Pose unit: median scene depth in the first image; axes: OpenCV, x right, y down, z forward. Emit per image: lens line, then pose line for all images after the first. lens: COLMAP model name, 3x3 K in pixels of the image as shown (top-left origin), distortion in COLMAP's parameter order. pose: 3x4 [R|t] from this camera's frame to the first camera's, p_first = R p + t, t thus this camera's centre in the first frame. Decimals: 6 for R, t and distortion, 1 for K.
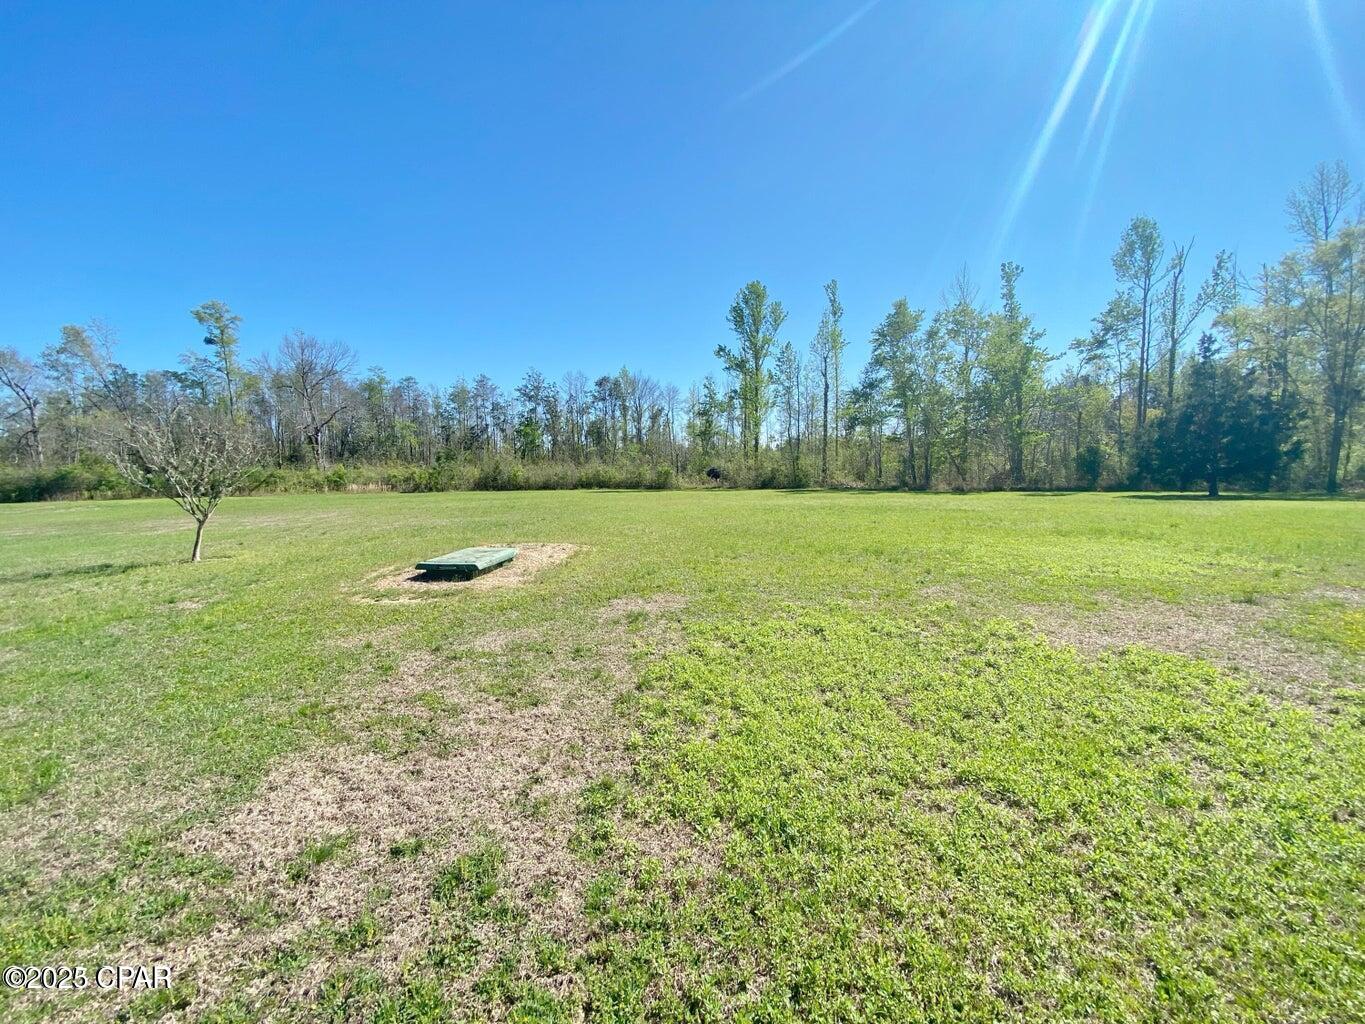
lens RADIAL K [[549.8, 0, 686.7], [0, 549.8, 508.2], [0, 0, 1]] dist [0.012898, -0.015606]
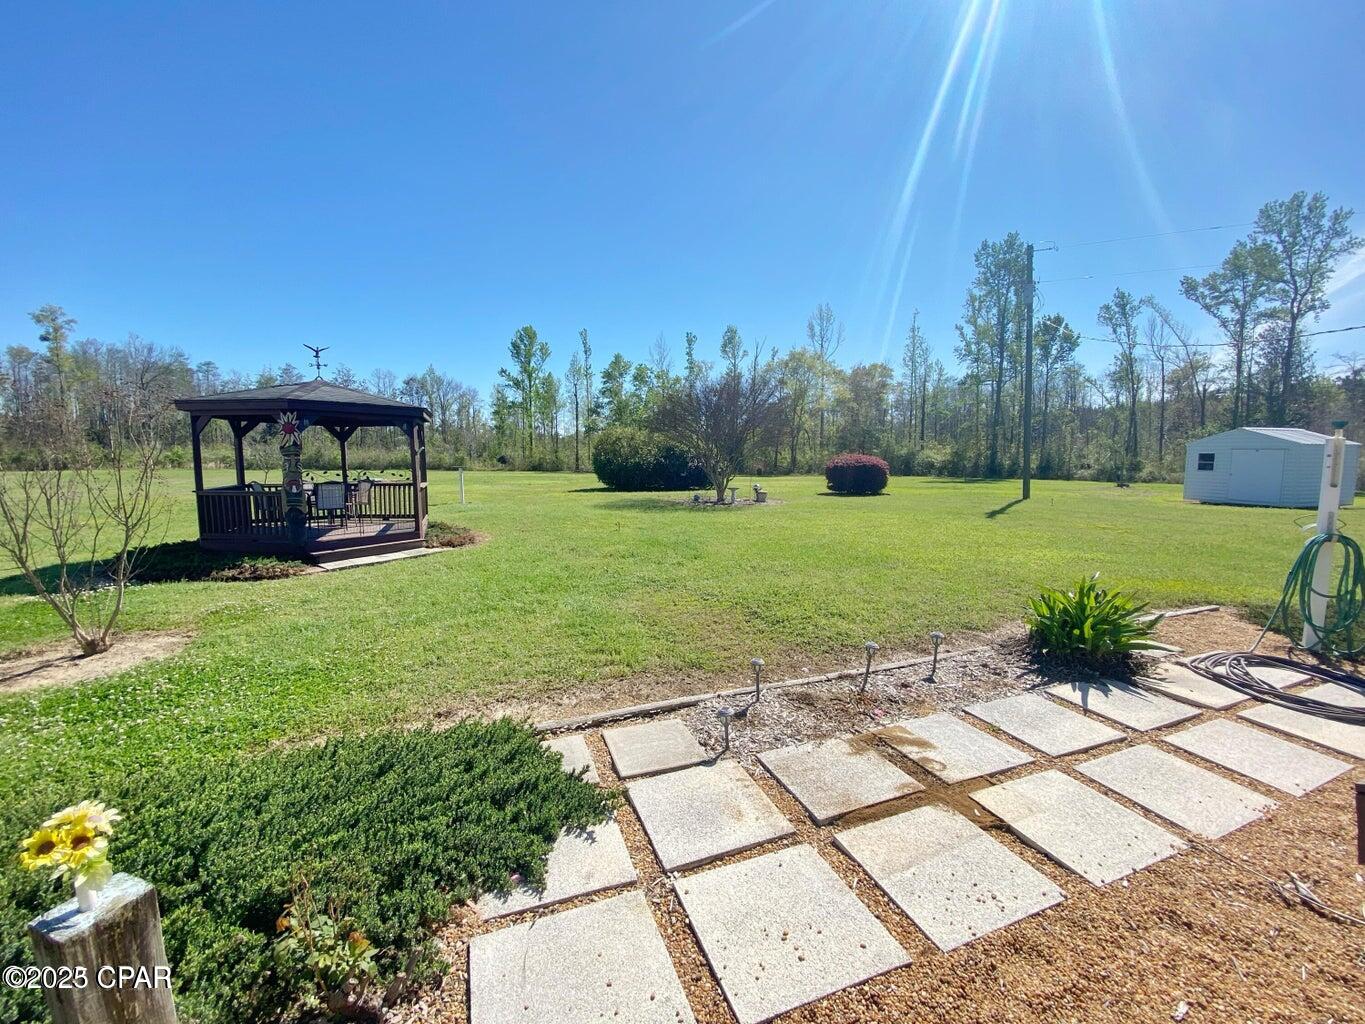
lens RADIAL K [[549.8, 0, 680.6], [0, 549.8, 511.1], [0, 0, 1]] dist [0.012898, -0.015606]
pose [[0.953505, -0.007858, 0.301276, 0.058838], [-0.002062, 0.999467, 0.032593, 0.017926], [-0.301371, -0.031699, 0.952980, -0.434859]]
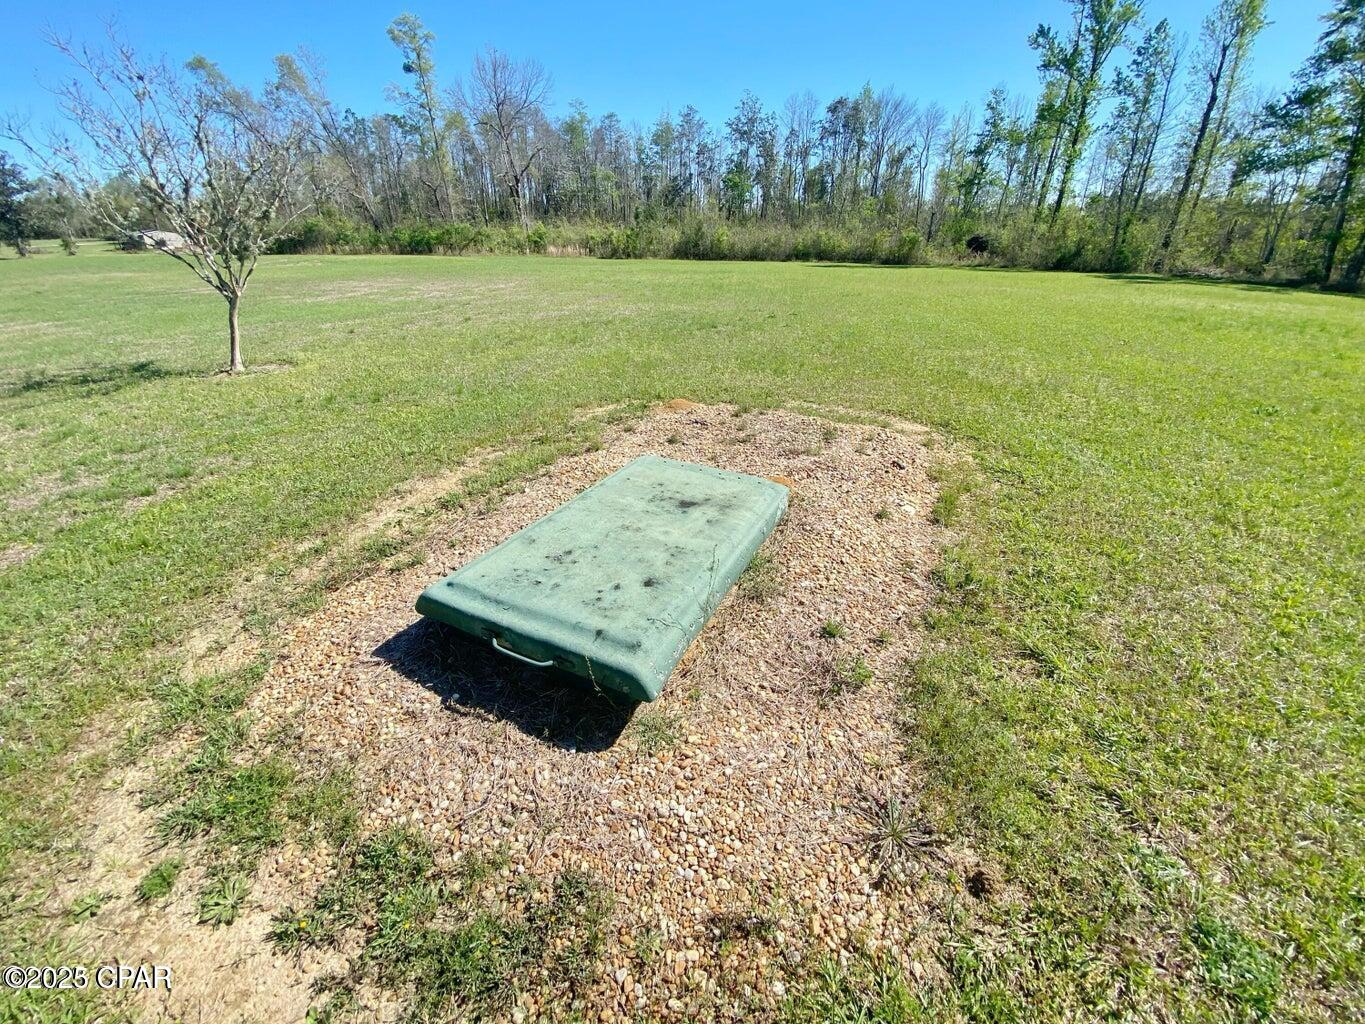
lens RADIAL K [[549.8, 0, 684.1], [0, 549.8, 505.1], [0, 0, 1]] dist [0.012898, -0.015606]
pose [[0.937582, 0.172049, -0.302224, -0.036922], [-0.046281, 0.923047, 0.381893, -0.004602], [0.344671, -0.344069, 0.873395, 0.104153]]
